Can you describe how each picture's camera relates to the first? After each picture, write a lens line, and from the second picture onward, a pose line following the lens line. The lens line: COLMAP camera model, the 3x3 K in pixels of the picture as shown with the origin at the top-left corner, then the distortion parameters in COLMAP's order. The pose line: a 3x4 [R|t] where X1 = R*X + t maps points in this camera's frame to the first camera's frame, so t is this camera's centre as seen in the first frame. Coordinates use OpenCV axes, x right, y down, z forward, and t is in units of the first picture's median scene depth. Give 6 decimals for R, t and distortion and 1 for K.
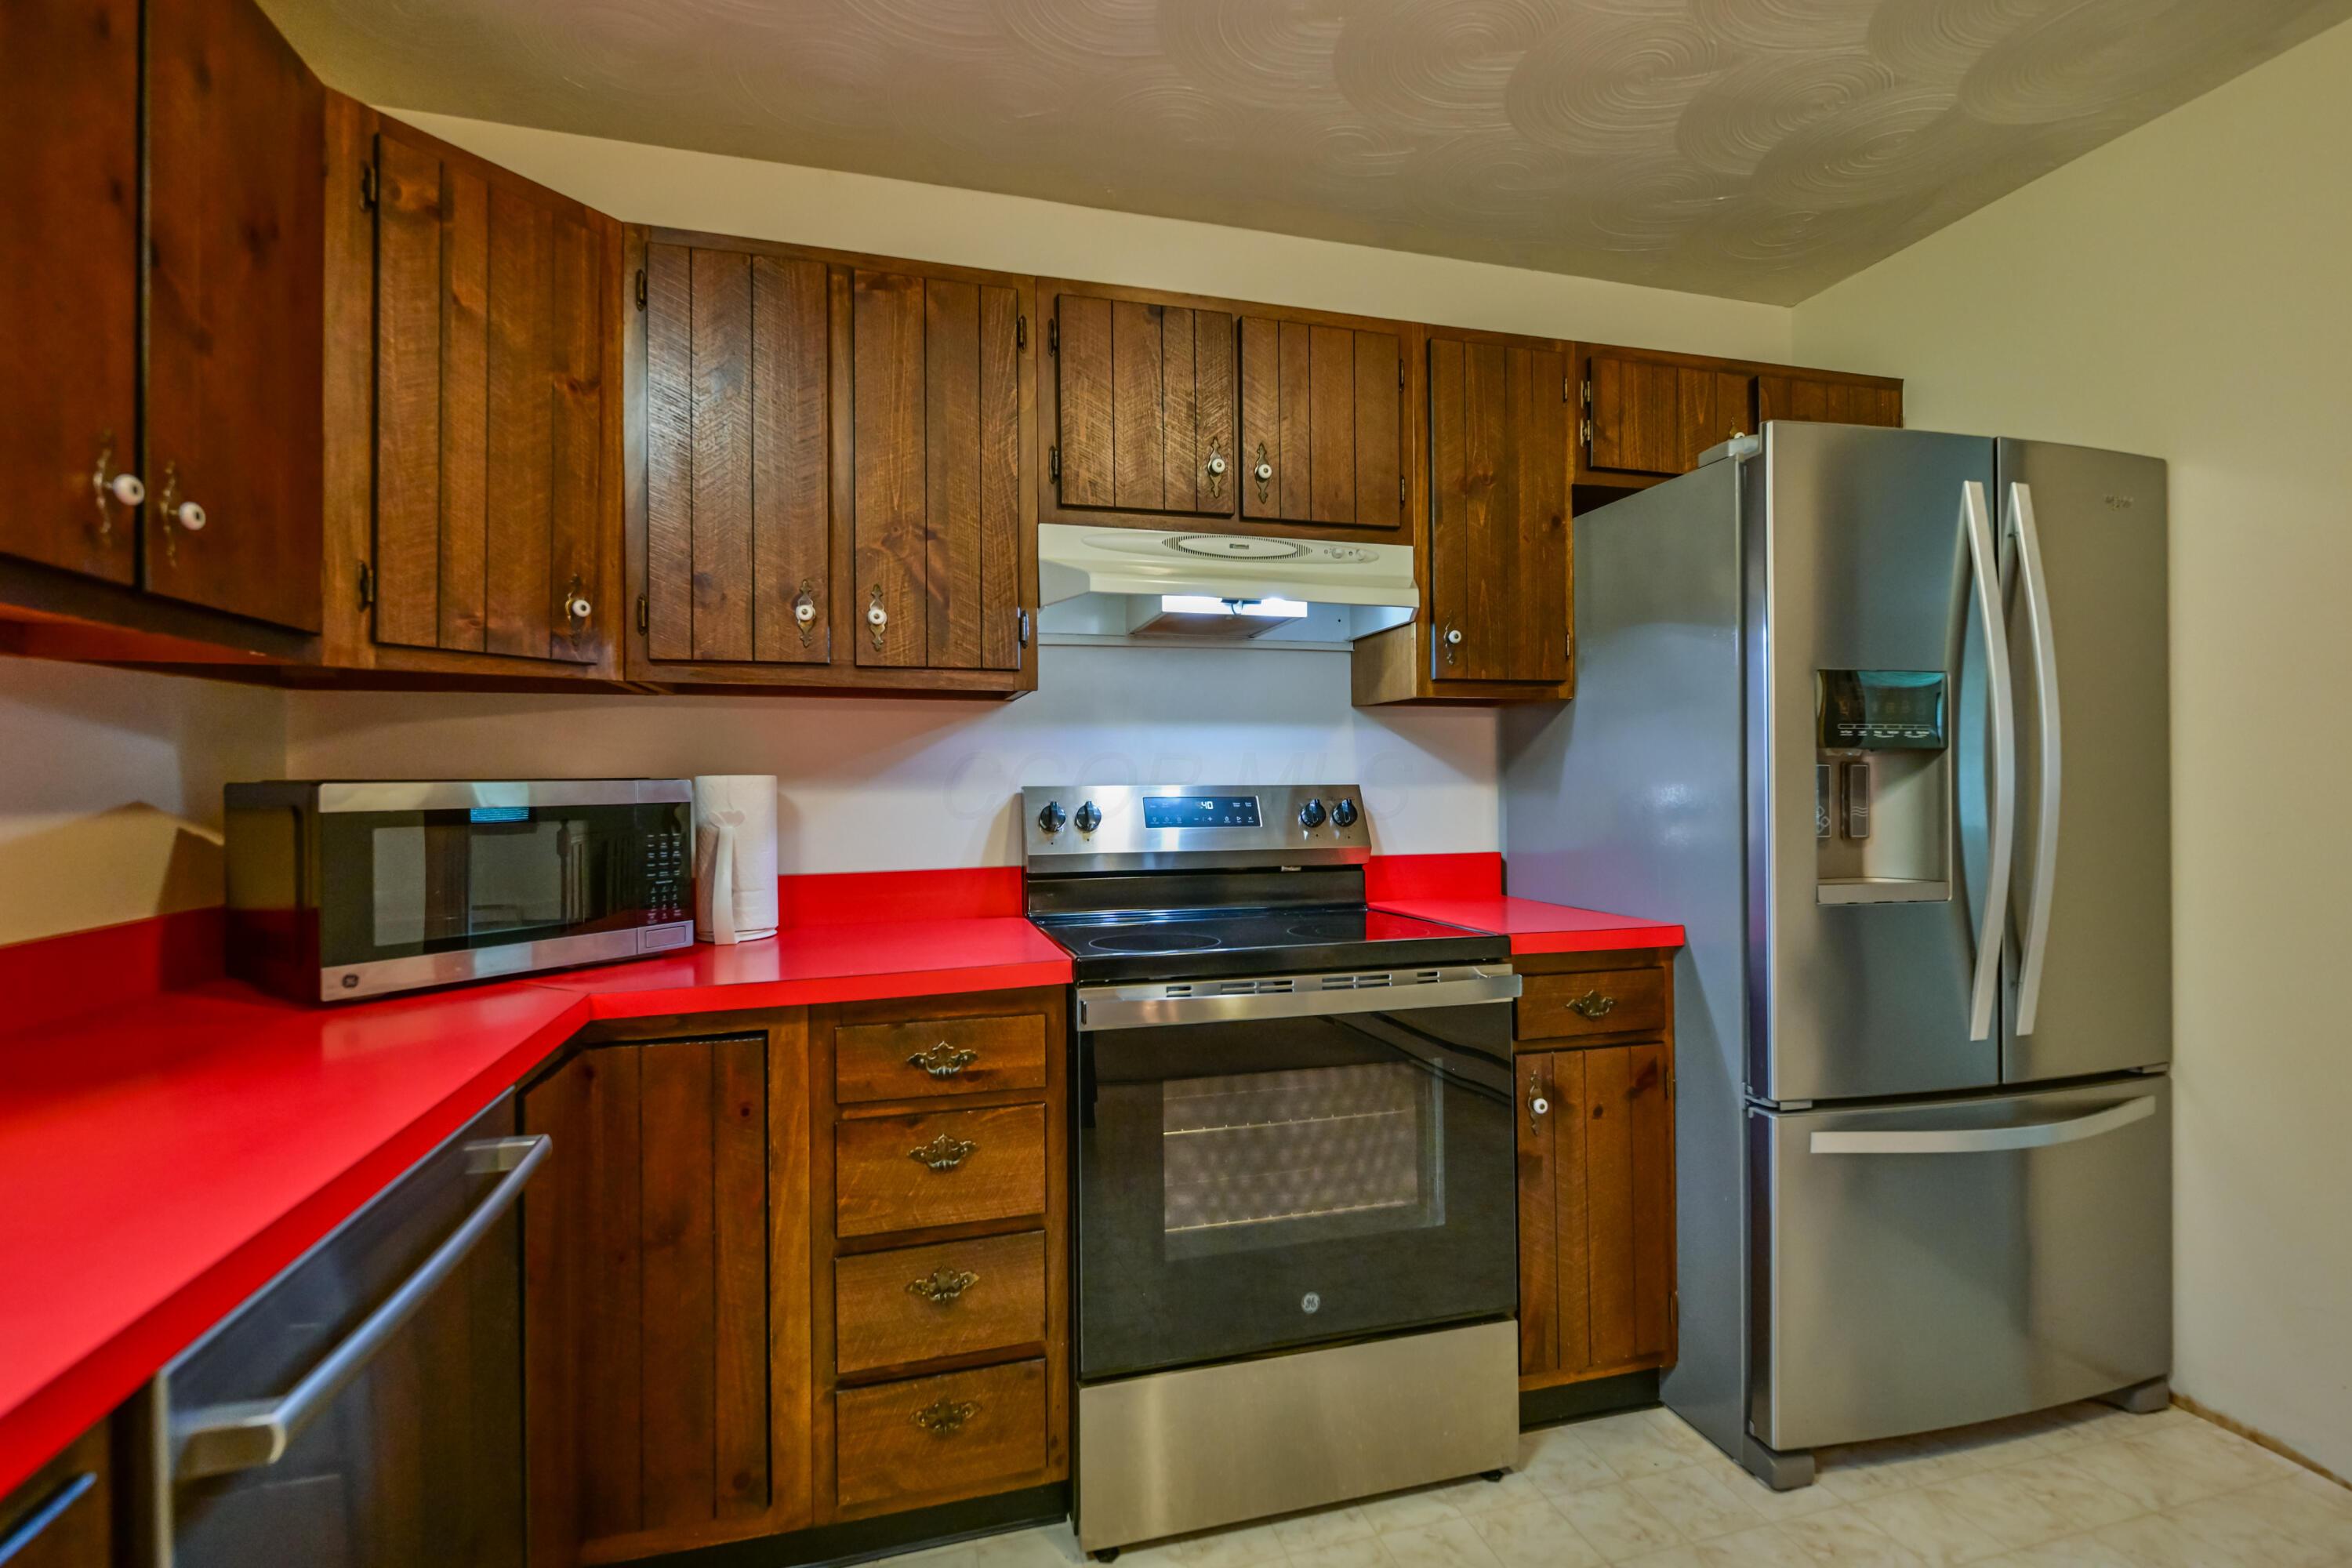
lens RADIAL K [[1062.1, 0, 1182.8], [0, 1062.1, 780.1], [0, 0, 1]] dist [-0.000454, 0.000197]
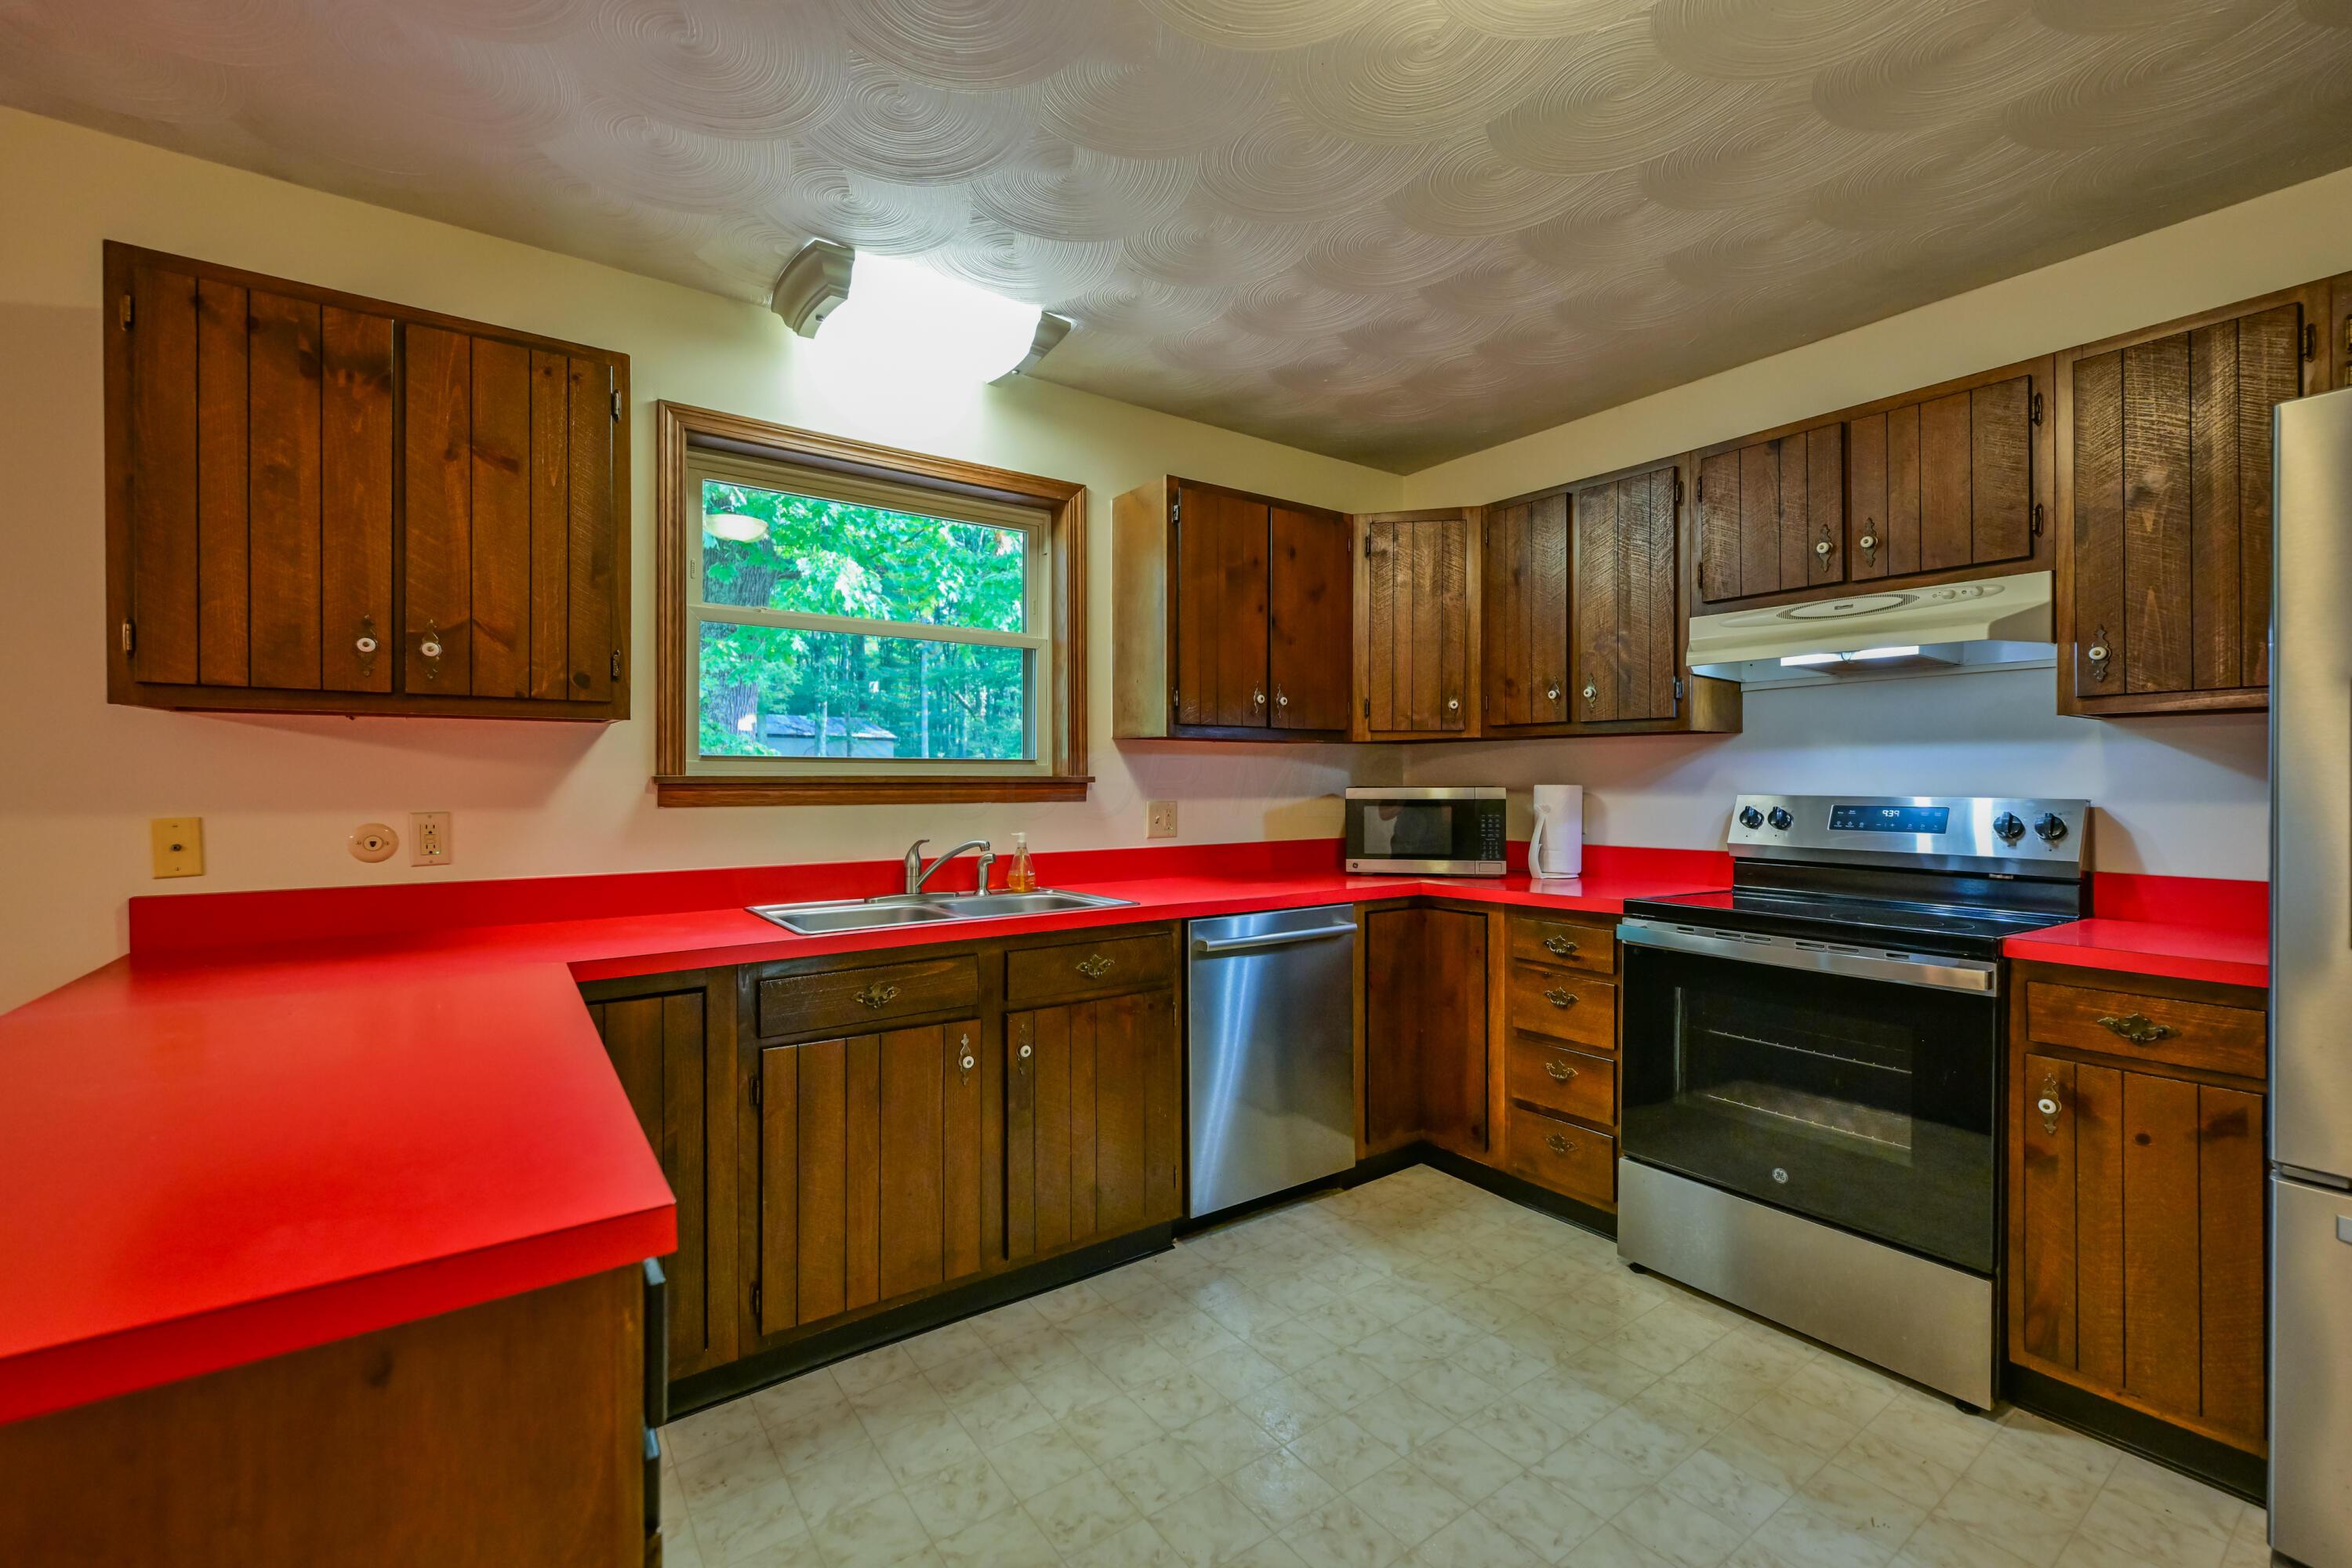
lens RADIAL K [[988.4, 0, 1176.0], [0, 988.4, 784.0], [0, 0, 1]] dist [-0.000596, -0.000007]
pose [[0.335605, 0.010421, -0.941945, 0.995806], [-0.003720, 0.999946, 0.009737, -0.021126], [0.941996, 0.000236, 0.335625, -0.152857]]
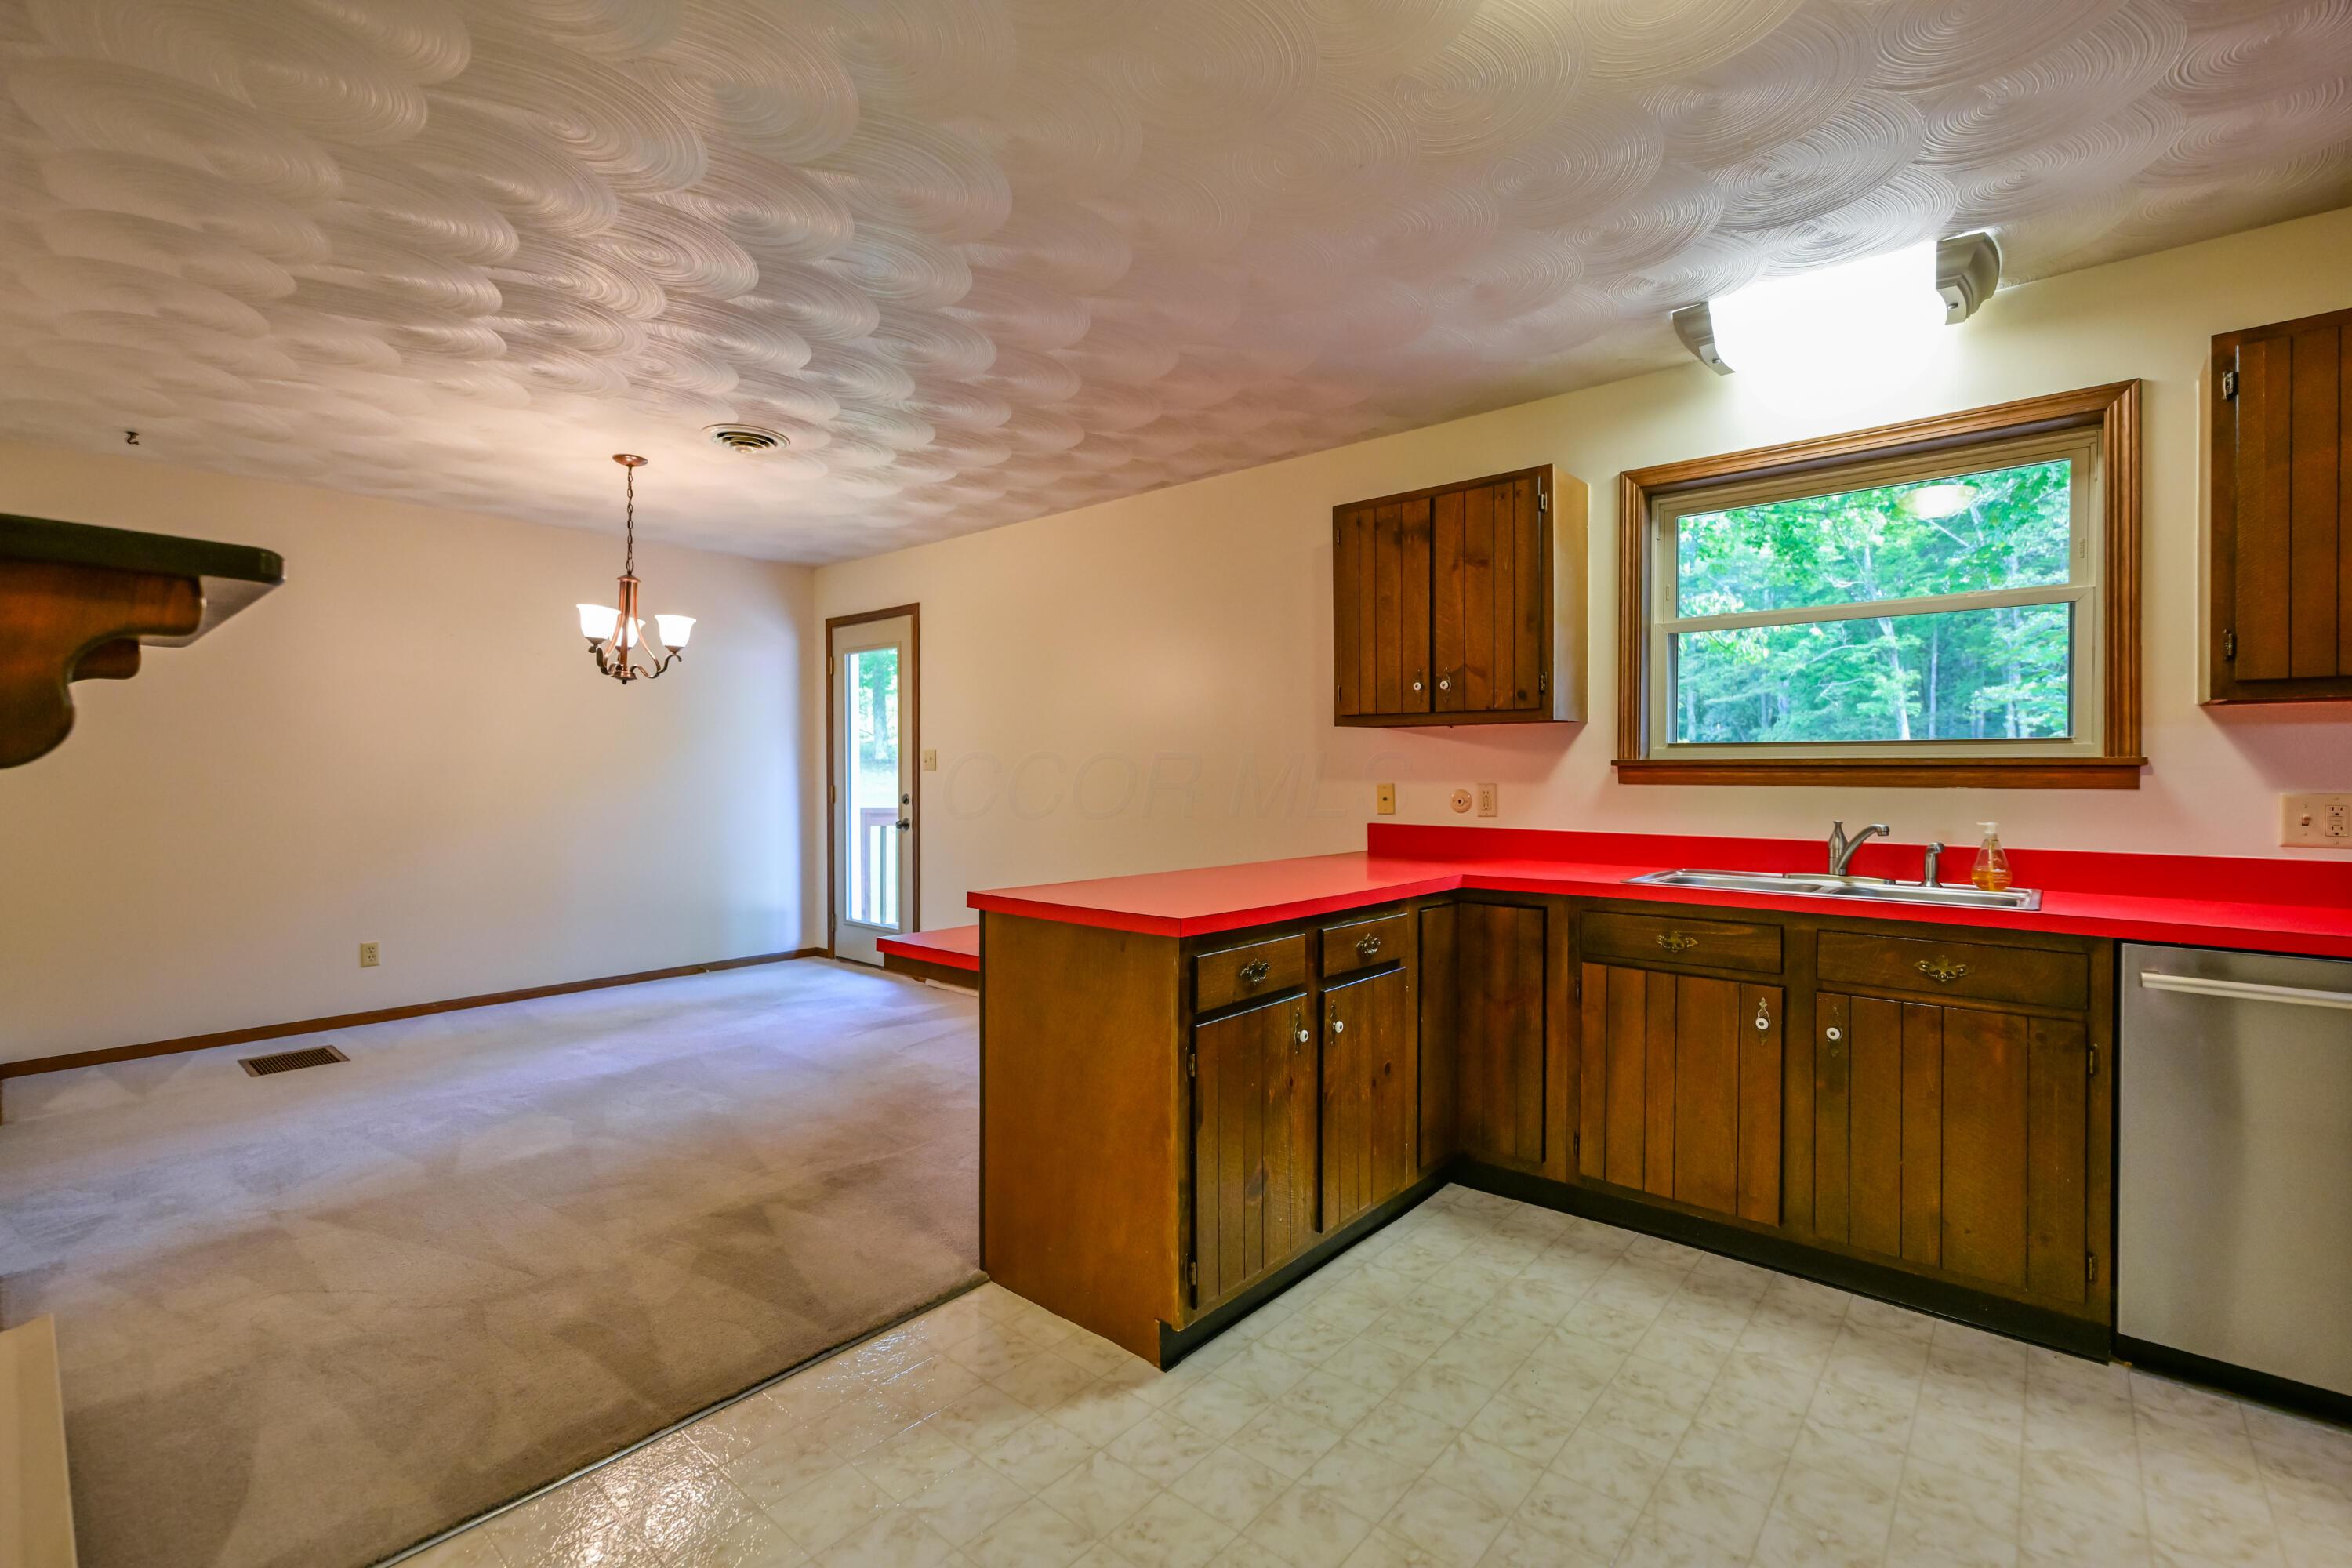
lens RADIAL K [[1005.5, 0, 1176.0], [0, 1005.5, 784.0], [0, 0, 1]] dist [-0.000282, -0.000064]
pose [[-0.834075, 0.009948, -0.551561, 1.138717], [0.000426, 0.999849, 0.017388, -0.005171], [0.551651, 0.014267, -0.833953, 0.685394]]
